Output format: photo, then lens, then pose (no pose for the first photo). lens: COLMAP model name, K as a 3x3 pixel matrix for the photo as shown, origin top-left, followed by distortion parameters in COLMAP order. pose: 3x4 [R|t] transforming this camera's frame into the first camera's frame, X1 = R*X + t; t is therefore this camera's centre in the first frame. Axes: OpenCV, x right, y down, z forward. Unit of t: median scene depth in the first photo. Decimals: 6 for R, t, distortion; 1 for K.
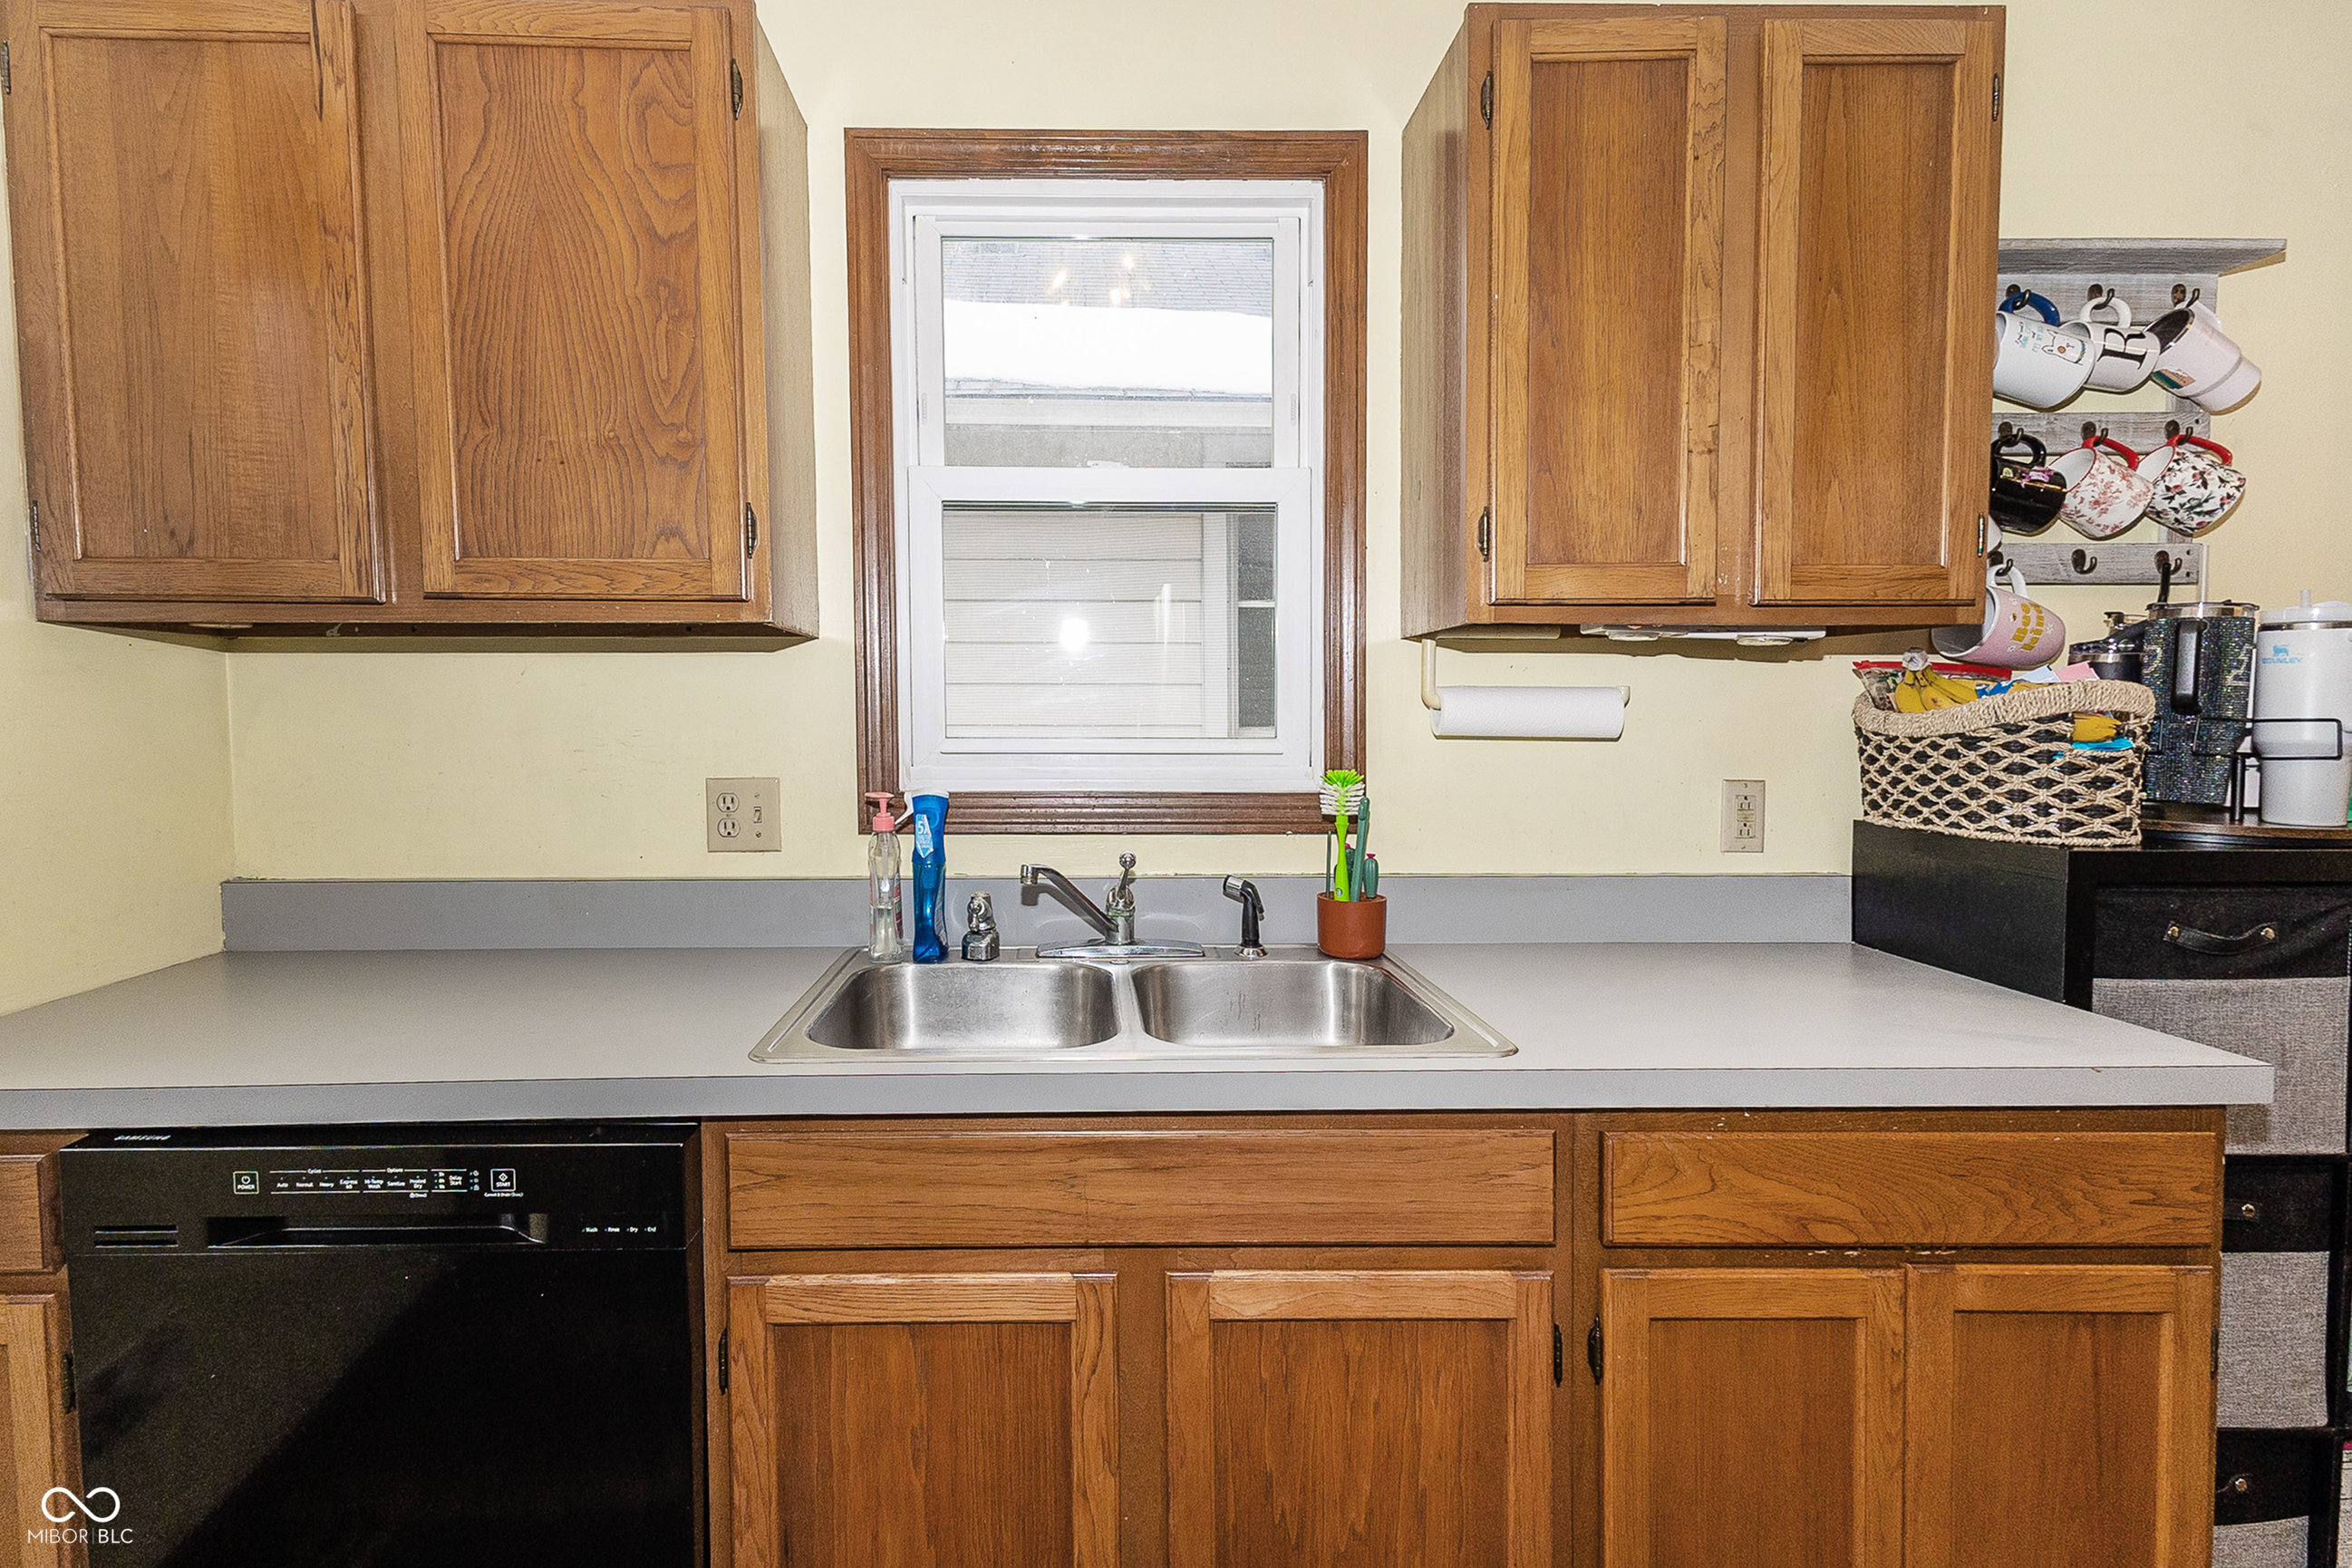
lens RADIAL K [[1090.1, 0, 1182.3], [0, 1090.1, 769.4], [0, 0, 1]] dist [0.020148, -0.005144]
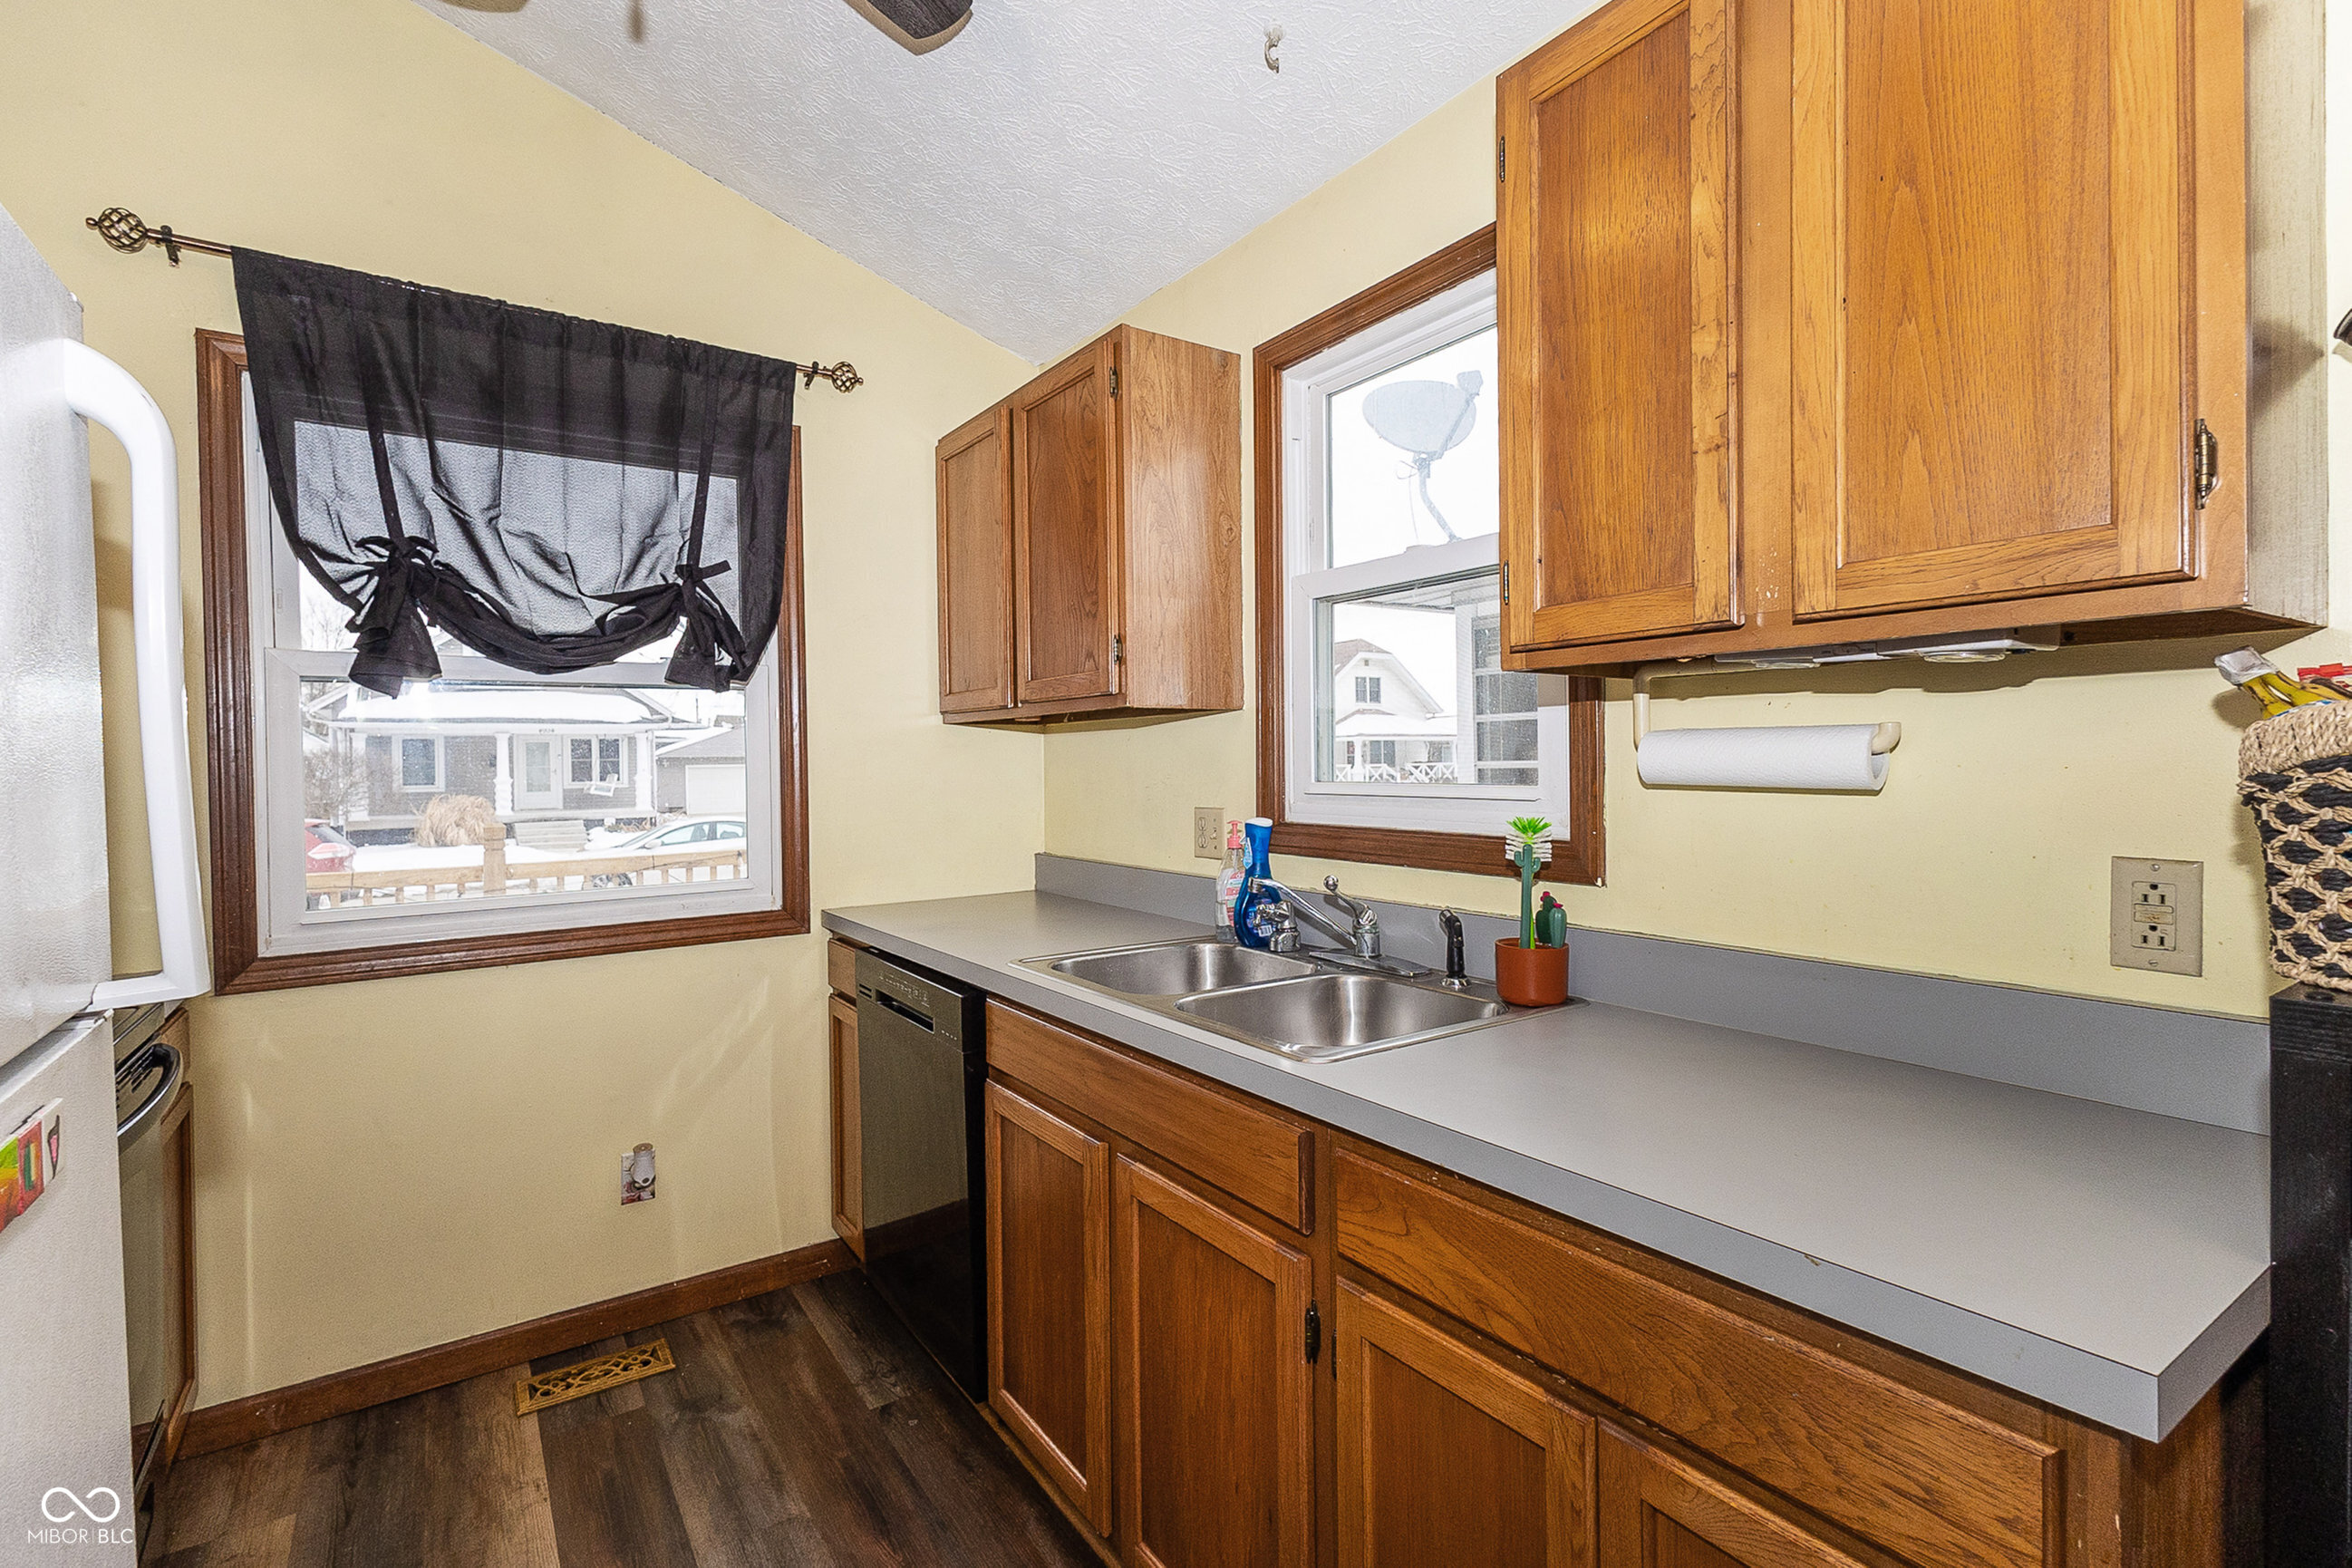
lens RADIAL K [[1090.1, 0, 1162.7], [0, 1090.1, 771.9], [0, 0, 1]] dist [0.020148, -0.005144]
pose [[0.537946, 0.002169, -0.842976, 0.952587], [-0.032719, 0.999297, -0.018308, -0.012743], [0.842344, 0.037430, 0.537639, 0.200477]]
